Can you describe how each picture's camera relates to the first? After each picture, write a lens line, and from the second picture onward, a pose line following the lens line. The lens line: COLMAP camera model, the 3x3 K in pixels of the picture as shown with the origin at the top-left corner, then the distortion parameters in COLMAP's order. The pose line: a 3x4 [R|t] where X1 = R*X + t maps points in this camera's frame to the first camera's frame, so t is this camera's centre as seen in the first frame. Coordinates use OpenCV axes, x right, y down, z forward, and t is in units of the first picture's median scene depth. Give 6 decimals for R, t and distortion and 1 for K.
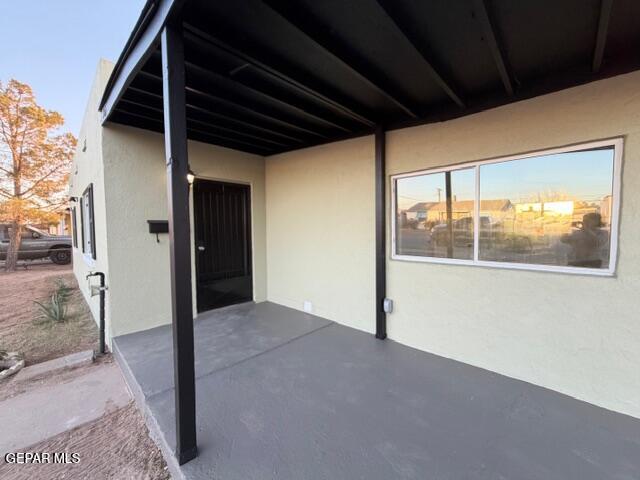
lens RADIAL K [[254.8, 0, 318.4], [0, 254.8, 240.6], [0, 0, 1]] dist [0.001189, 0.000274]
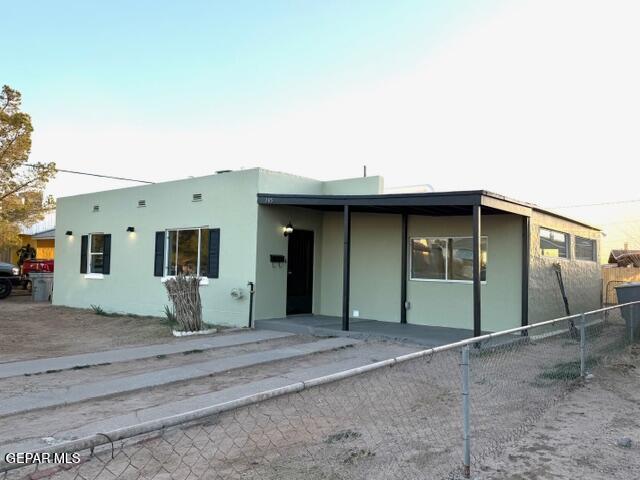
lens RADIAL K [[514.0, 0, 320.0], [0, 514.0, 240.0], [0, 0, 1]] dist [0.002643, 0.001535]
pose [[0.996171, 0.036546, 0.079421, -0.670175], [-0.029336, 0.995498, -0.090130, 0.136608], [-0.082358, 0.087455, 0.992758, -2.681239]]
